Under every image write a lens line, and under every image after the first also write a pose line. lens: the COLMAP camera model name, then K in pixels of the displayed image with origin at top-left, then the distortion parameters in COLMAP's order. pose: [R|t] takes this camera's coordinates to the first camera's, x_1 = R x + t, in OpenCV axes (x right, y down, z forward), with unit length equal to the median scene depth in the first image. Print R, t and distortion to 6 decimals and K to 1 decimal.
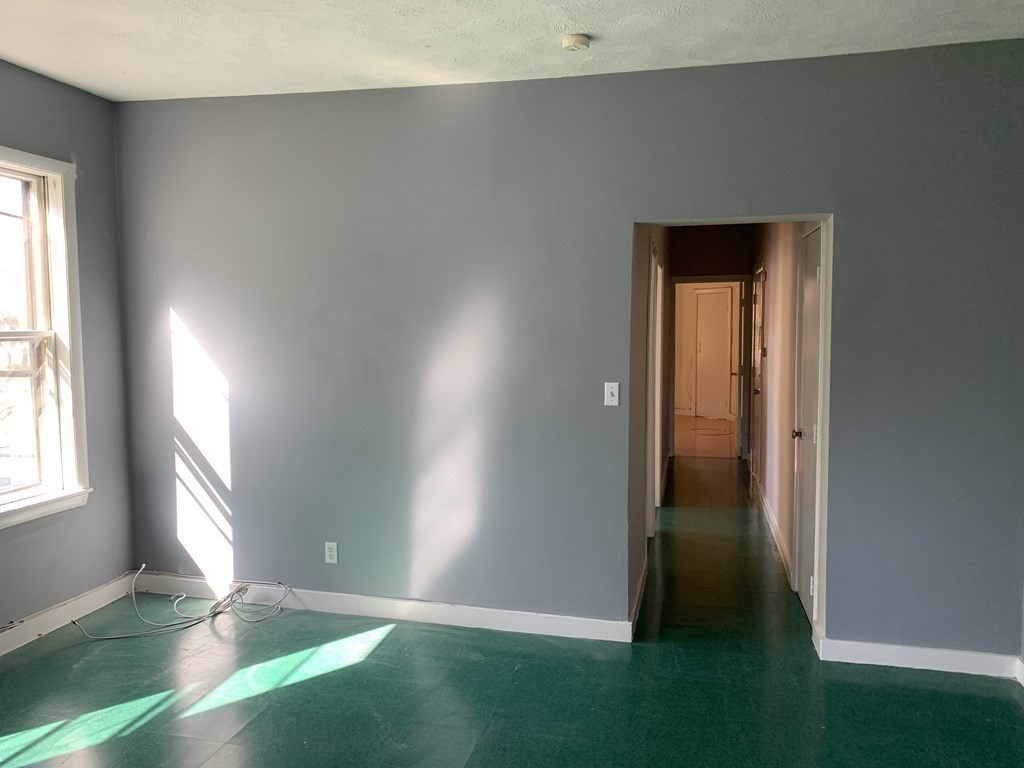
lens RADIAL K [[773.0, 0, 506.7], [0, 773.0, 376.4], [0, 0, 1]] dist [0.048397, -0.070644]
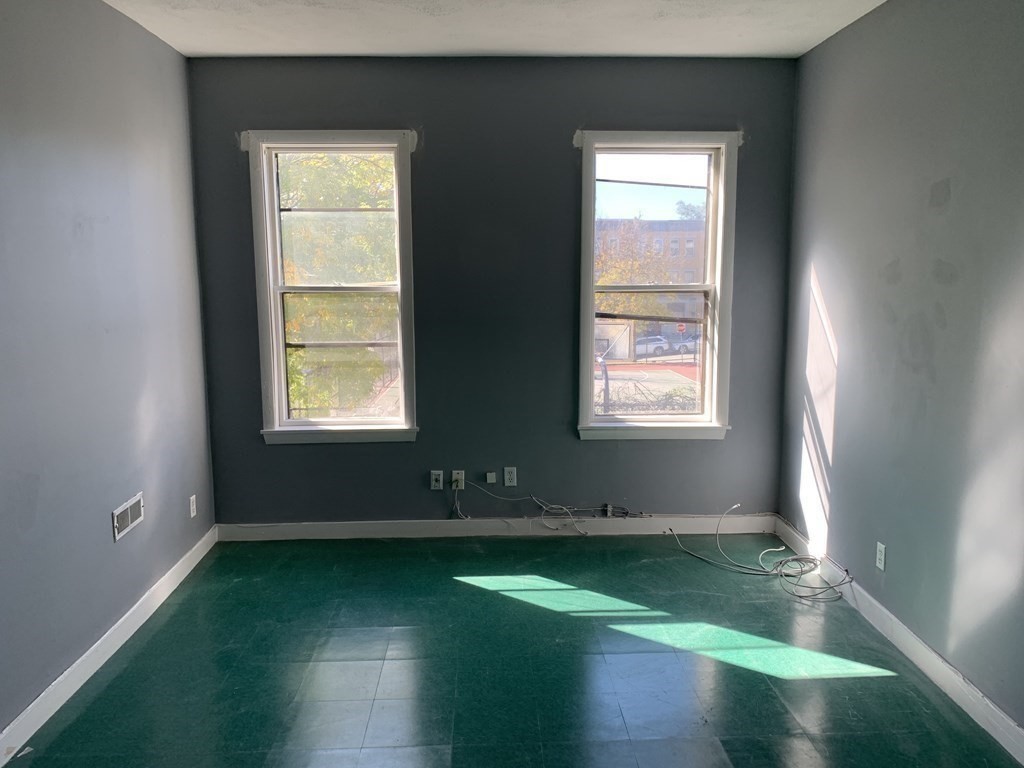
lens RADIAL K [[773.0, 0, 509.4], [0, 773.0, 388.8], [0, 0, 1]] dist [0.048397, -0.070644]
pose [[0.273543, 0.138636, -0.951816, 0.459431], [-0.066474, 0.989917, 0.125082, -0.030085], [0.959560, 0.029056, 0.280001, 0.402232]]
